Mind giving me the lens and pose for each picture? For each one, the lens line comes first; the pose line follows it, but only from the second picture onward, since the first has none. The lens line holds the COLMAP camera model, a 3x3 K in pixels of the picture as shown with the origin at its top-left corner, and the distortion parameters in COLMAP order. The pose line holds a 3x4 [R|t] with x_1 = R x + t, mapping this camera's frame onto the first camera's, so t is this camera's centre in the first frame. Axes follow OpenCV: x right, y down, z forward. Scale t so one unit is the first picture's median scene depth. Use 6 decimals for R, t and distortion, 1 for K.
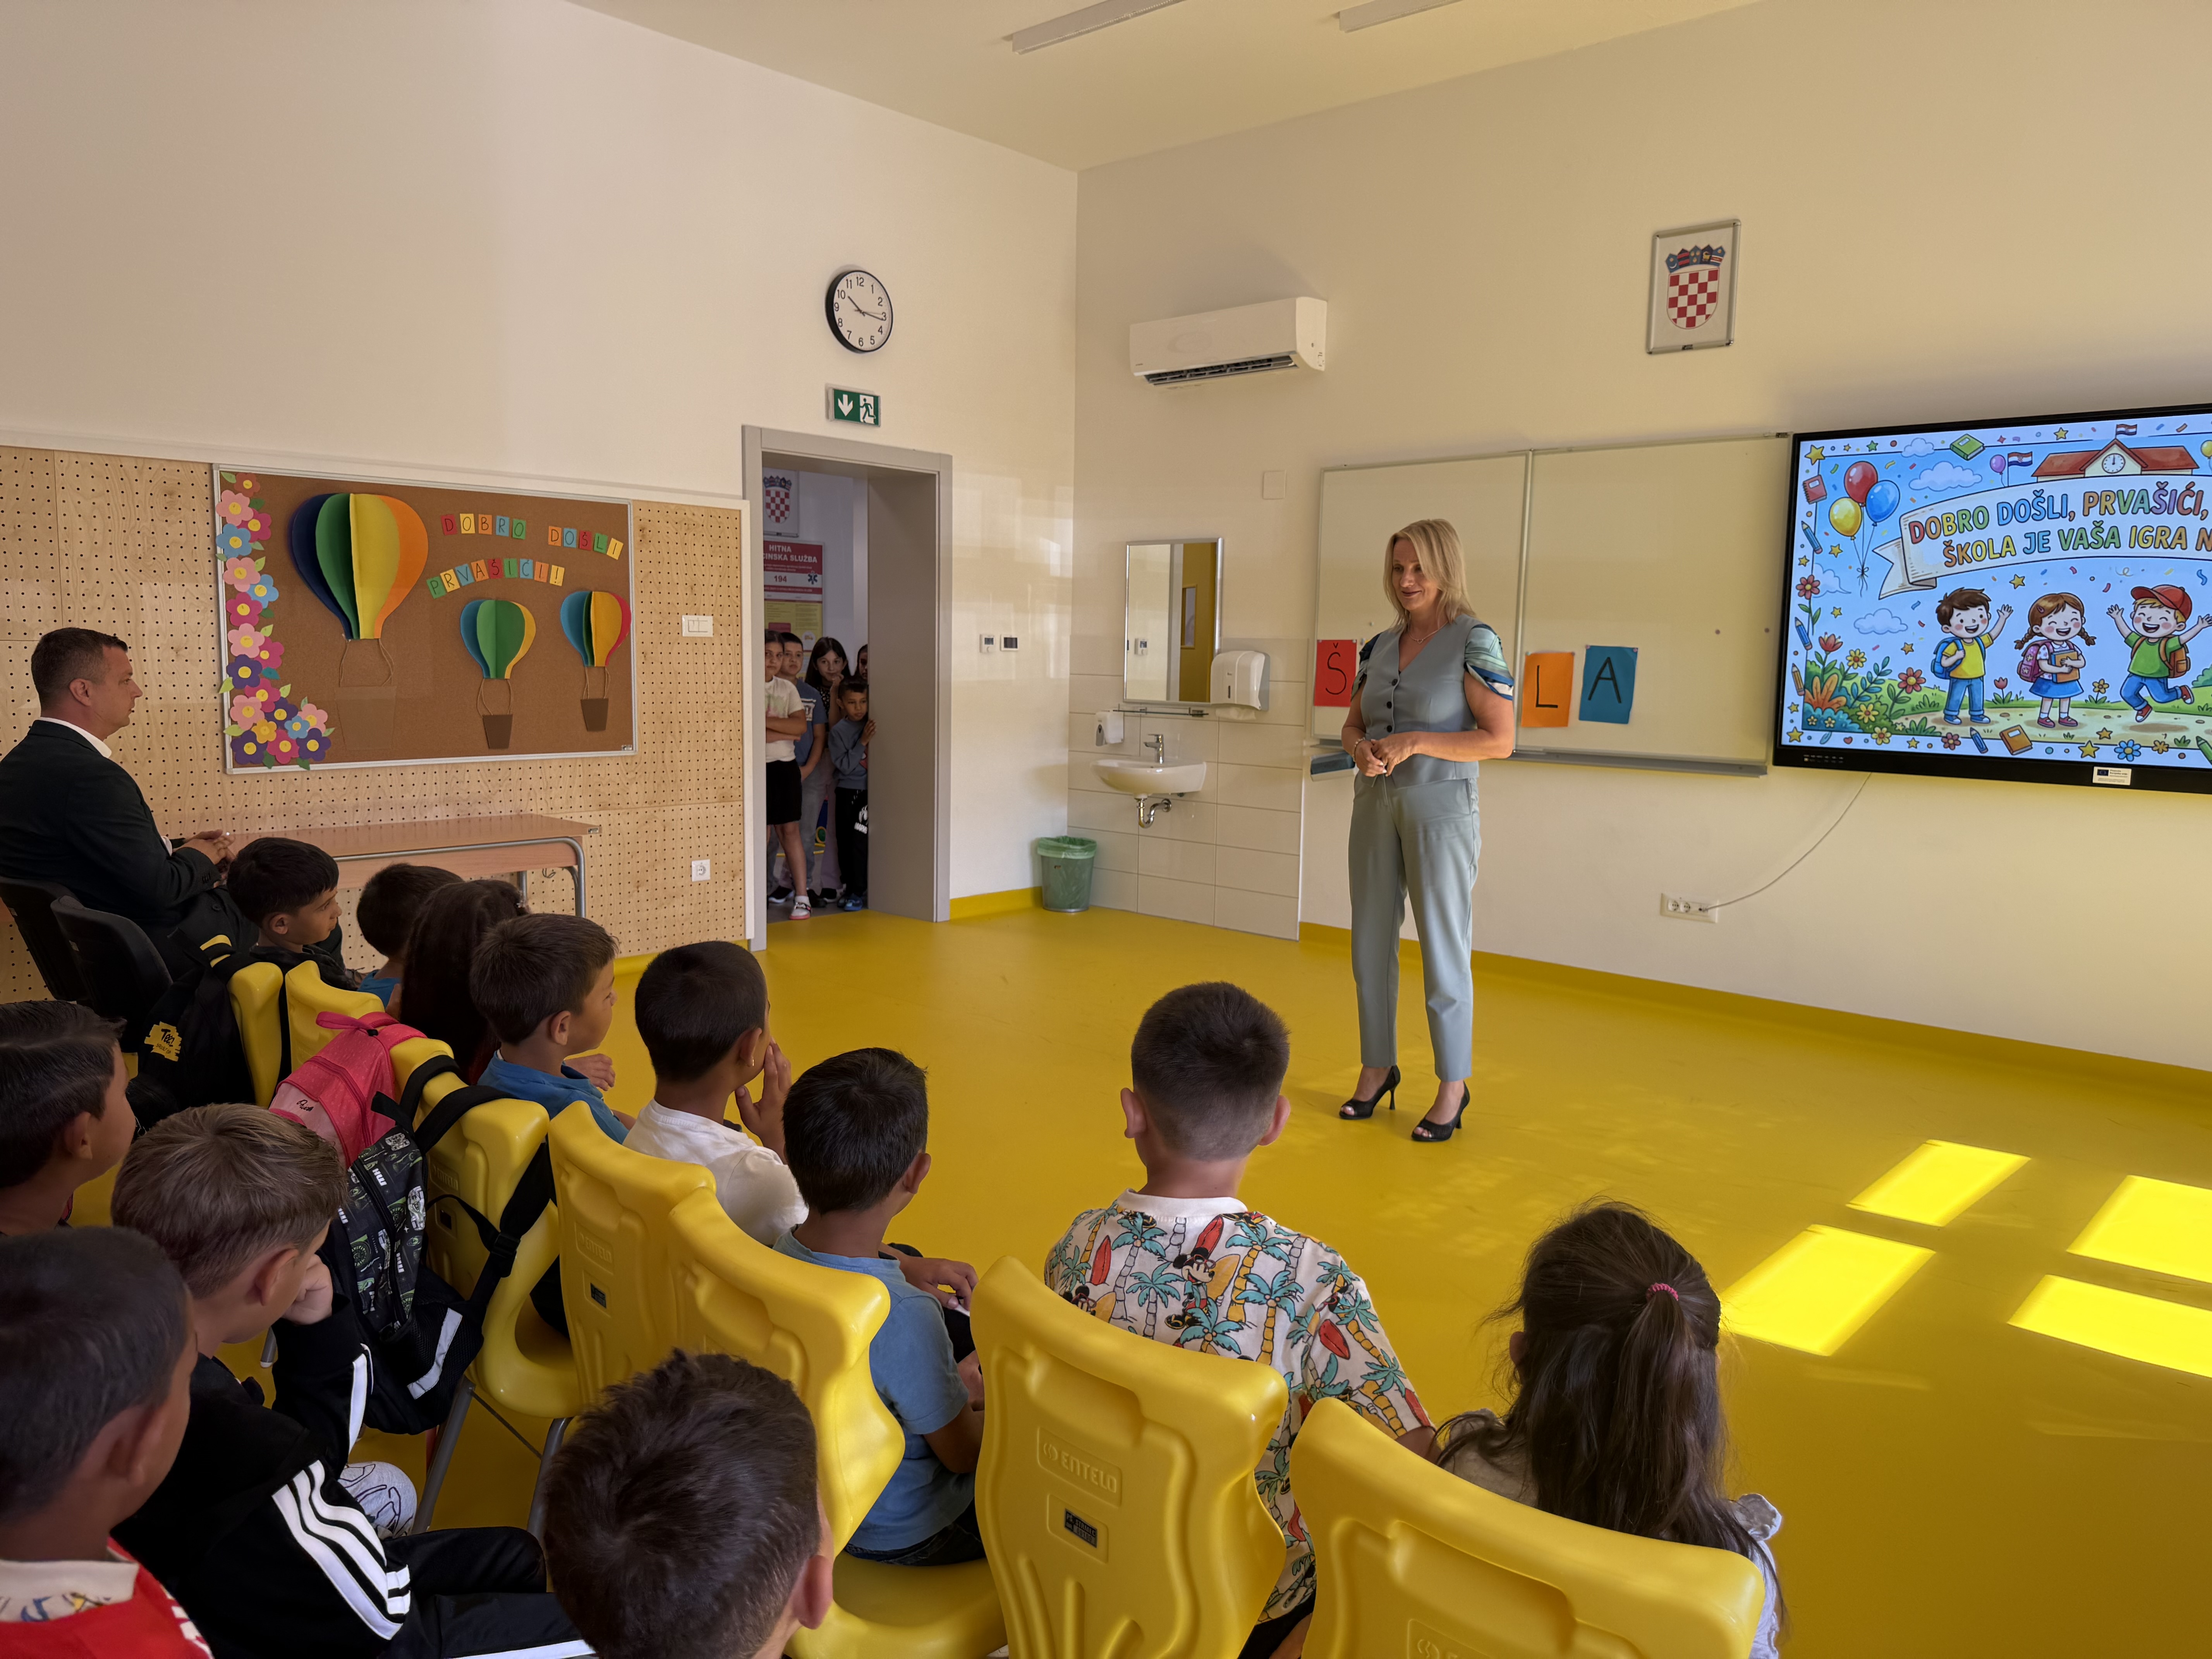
lens RADIAL K [[1570.9, 0, 1103.4], [0, 1570.9, 818.3], [0, 0, 1]] dist [0.004327, 0.000558]
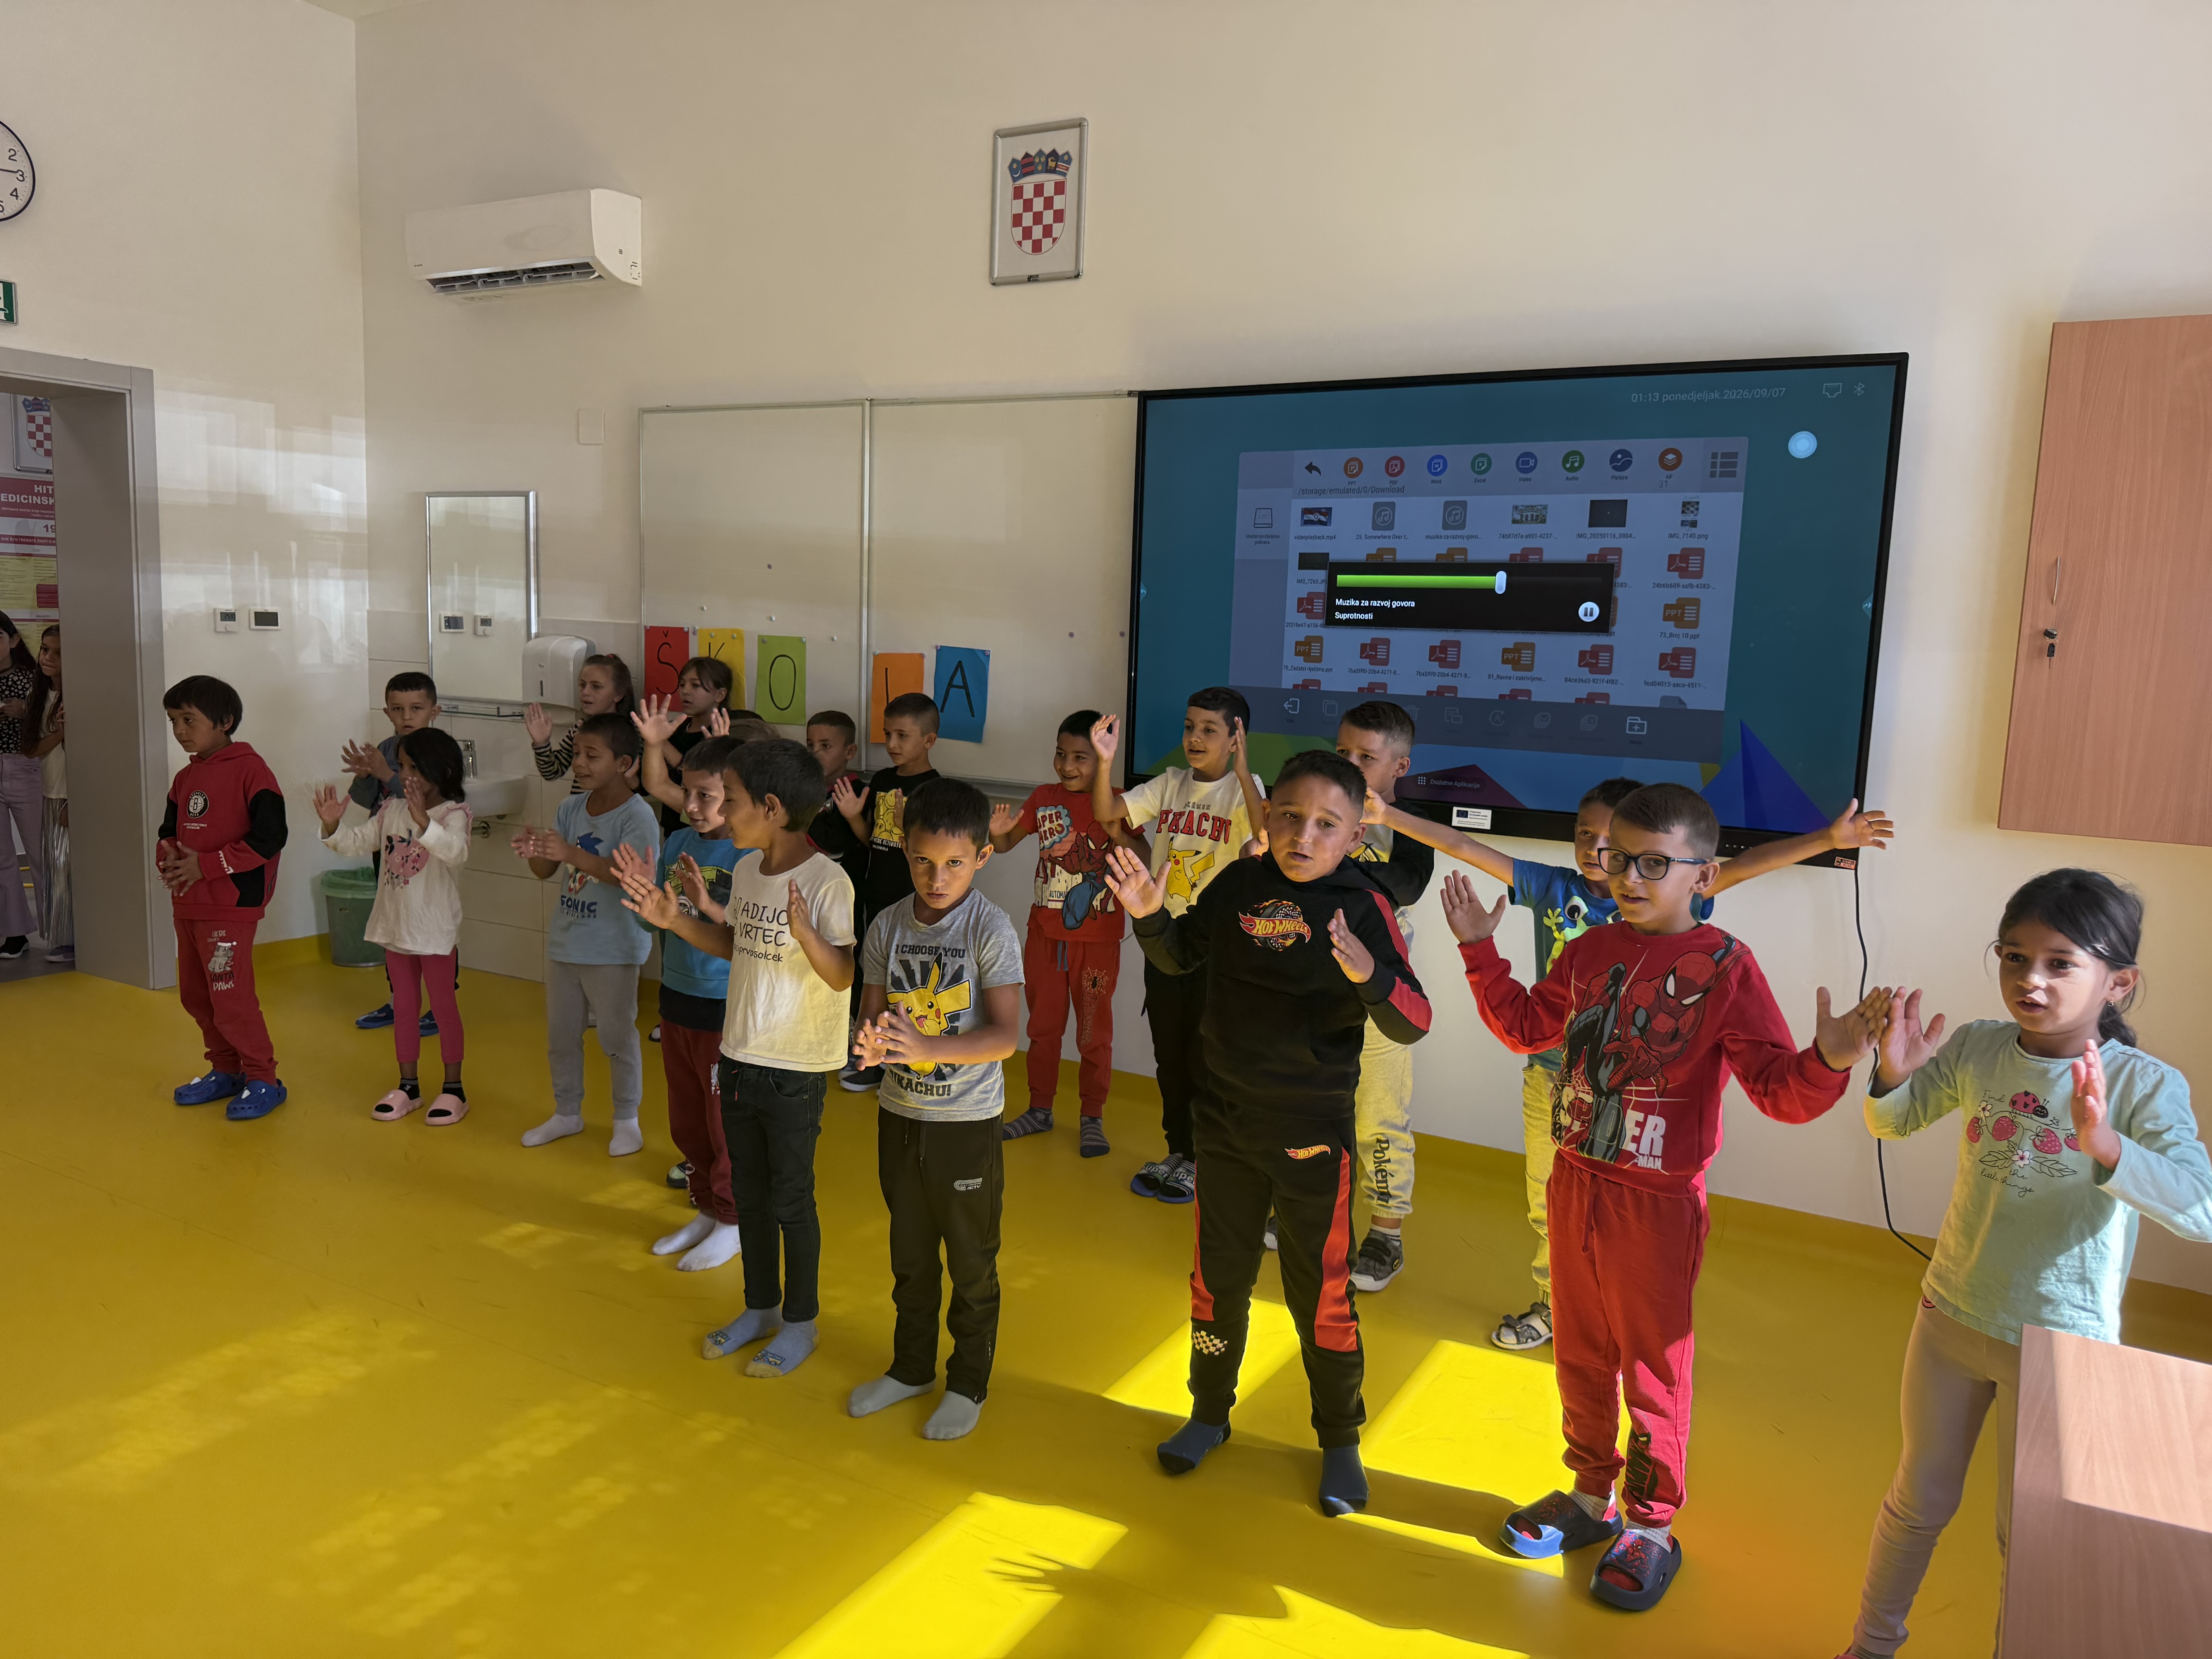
lens RADIAL K [[1546.1, 0, 1092.4], [0, 1546.1, 822.9], [0, 0, 1]] dist [0.130658, -0.208749]
pose [[0.976309, -0.004926, 0.216326, 0.255397], [0.002282, 0.999920, 0.012472, -0.033267], [-0.216370, -0.011683, 0.976242, 0.231038]]
